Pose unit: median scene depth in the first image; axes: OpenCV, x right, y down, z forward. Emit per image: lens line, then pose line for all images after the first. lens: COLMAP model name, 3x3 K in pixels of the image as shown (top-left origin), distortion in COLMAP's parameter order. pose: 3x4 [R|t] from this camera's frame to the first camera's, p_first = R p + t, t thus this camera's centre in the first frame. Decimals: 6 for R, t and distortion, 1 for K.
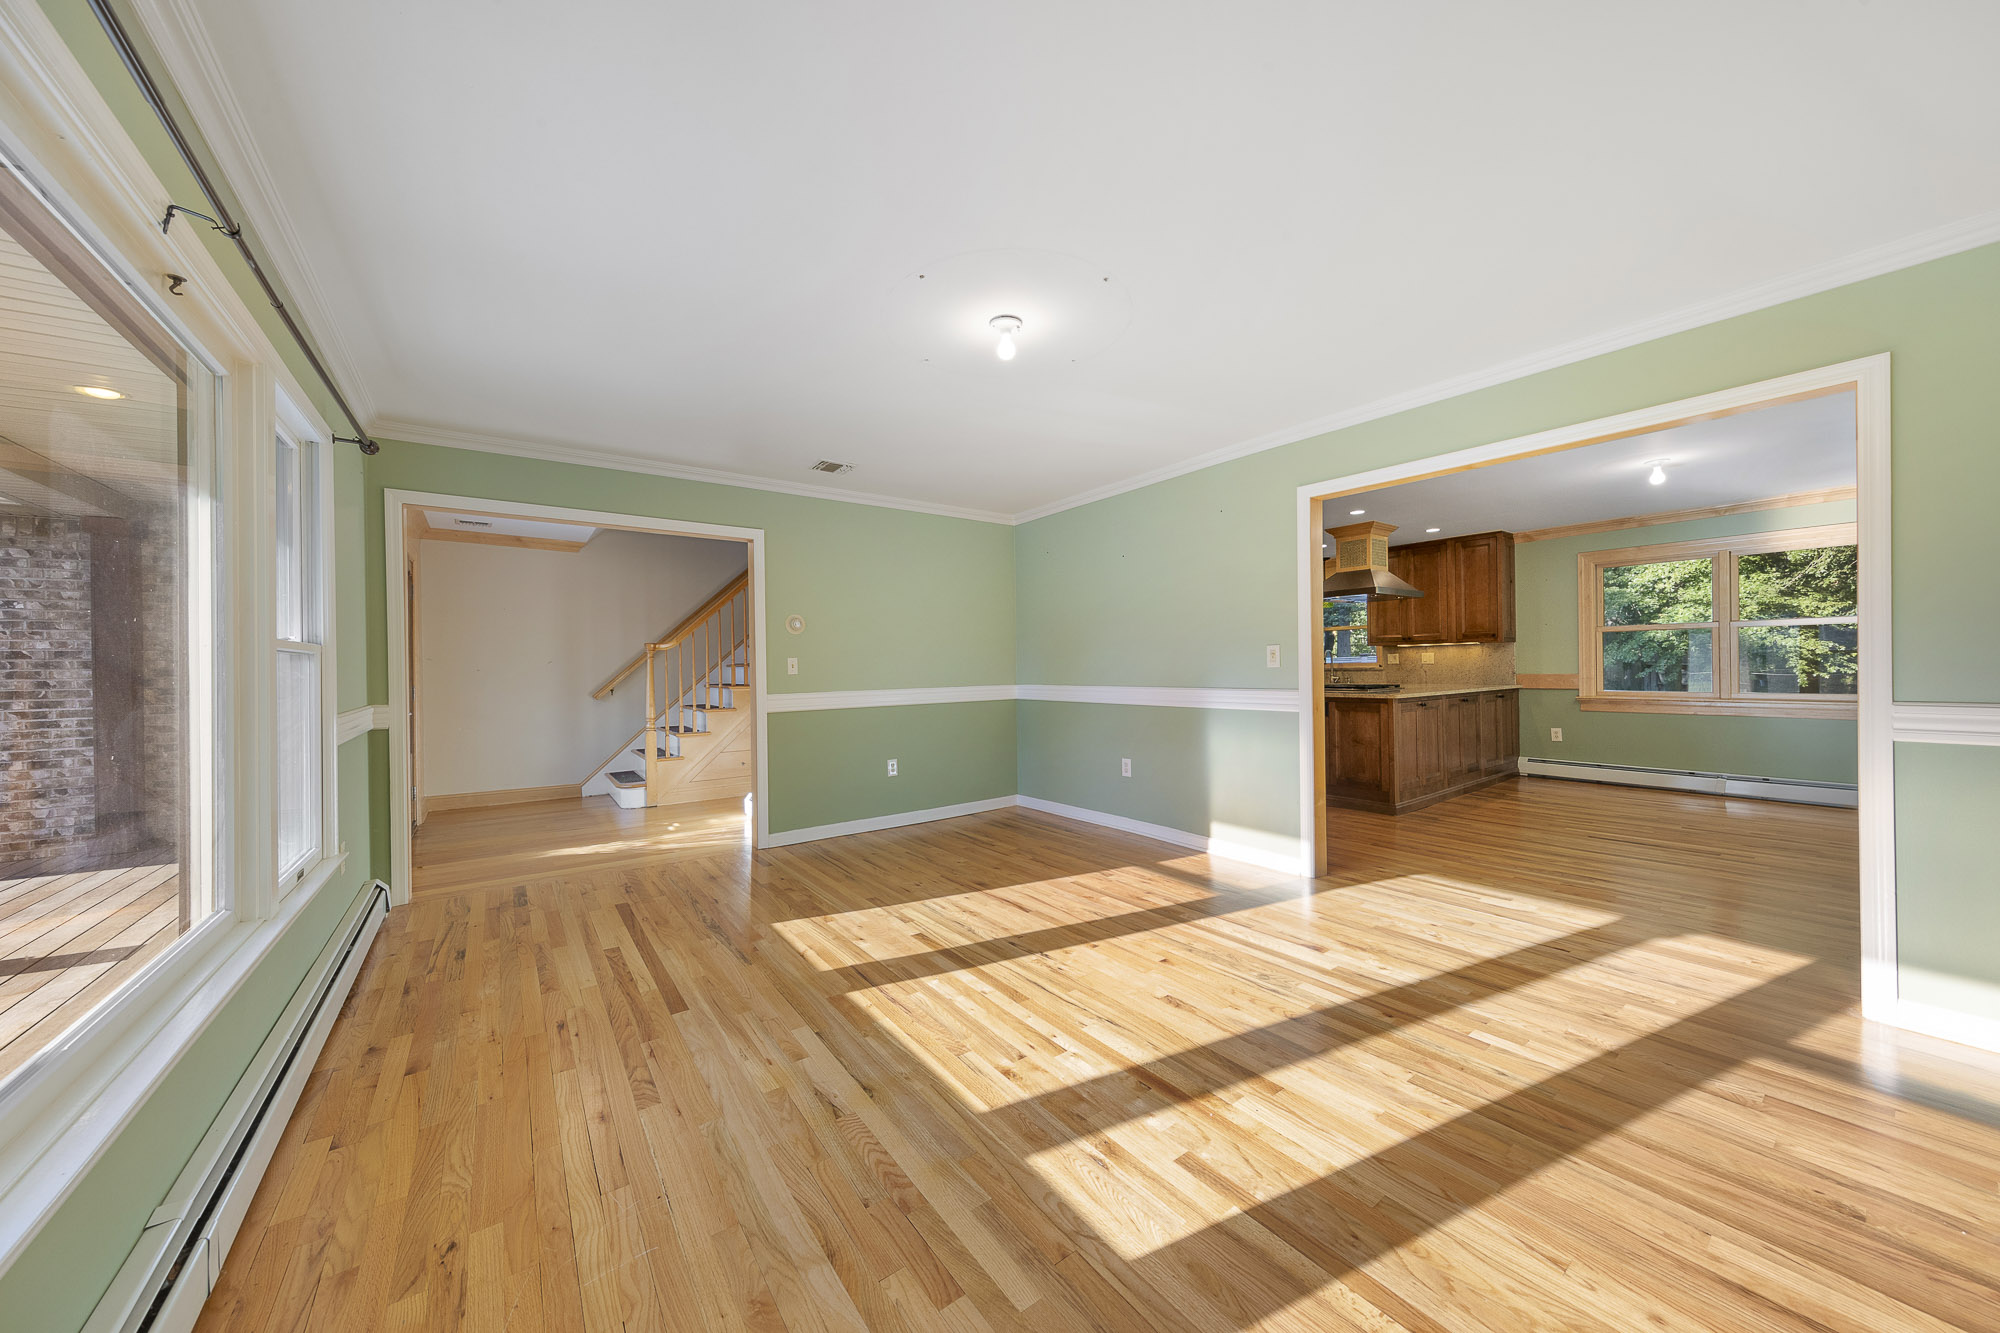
lens RADIAL K [[679.2, 0, 992.7], [0, 679.2, 670.5], [0, 0, 1]] dist [-0.001054, -0.000107]
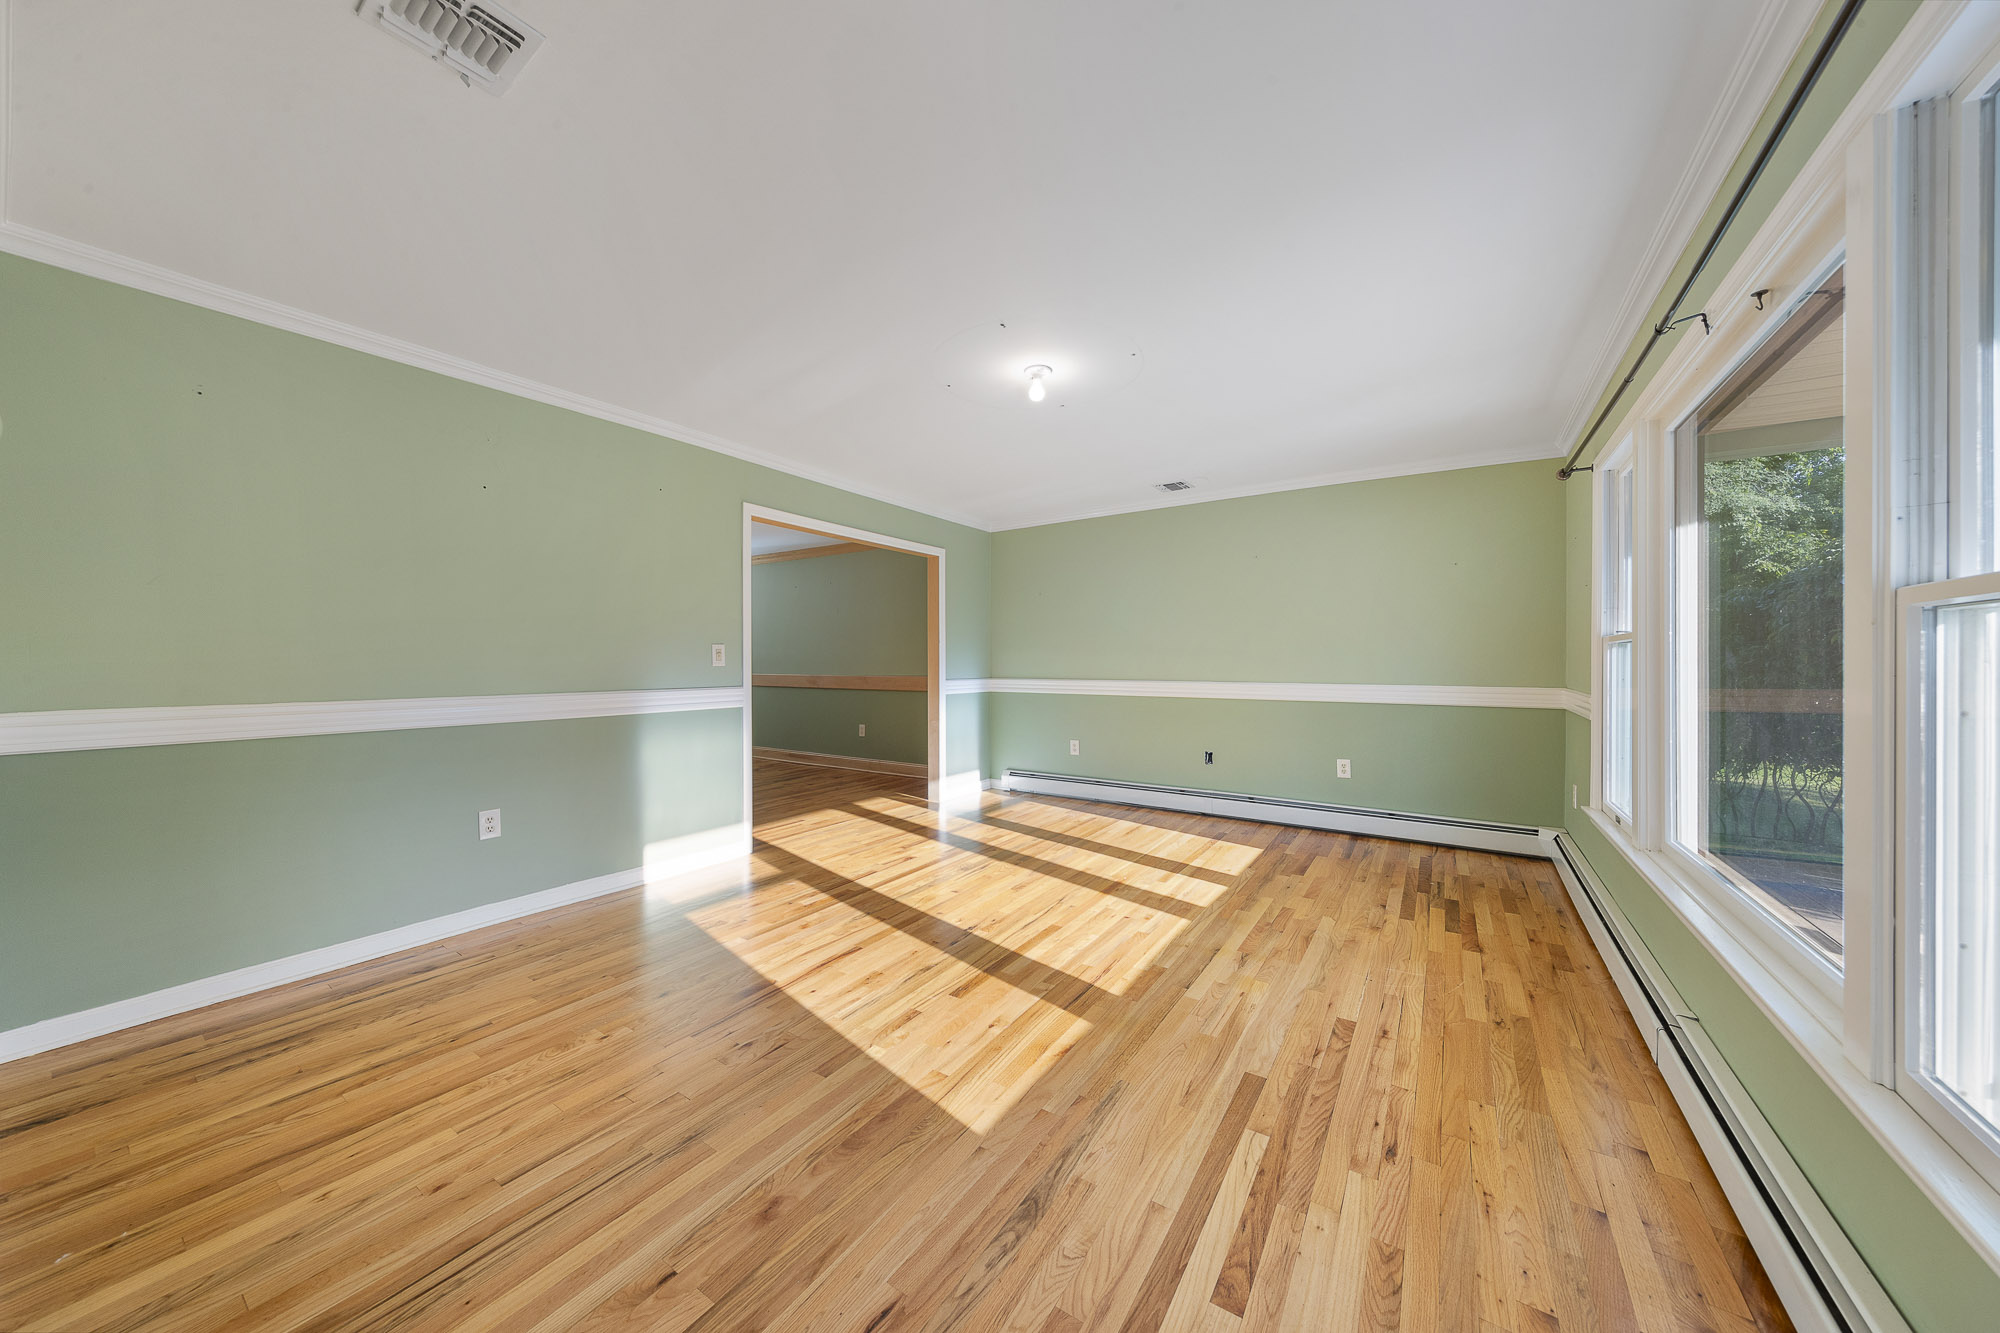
lens RADIAL K [[679.2, 0, 986.9], [0, 679.2, 655.8], [0, 0, 1]] dist [-0.001054, -0.000107]
pose [[-0.338493, 0.020194, 0.940752, -1.004020], [0.010901, 0.999787, -0.017538, 0.003423], [-0.940906, 0.004319, -0.338641, 1.400824]]
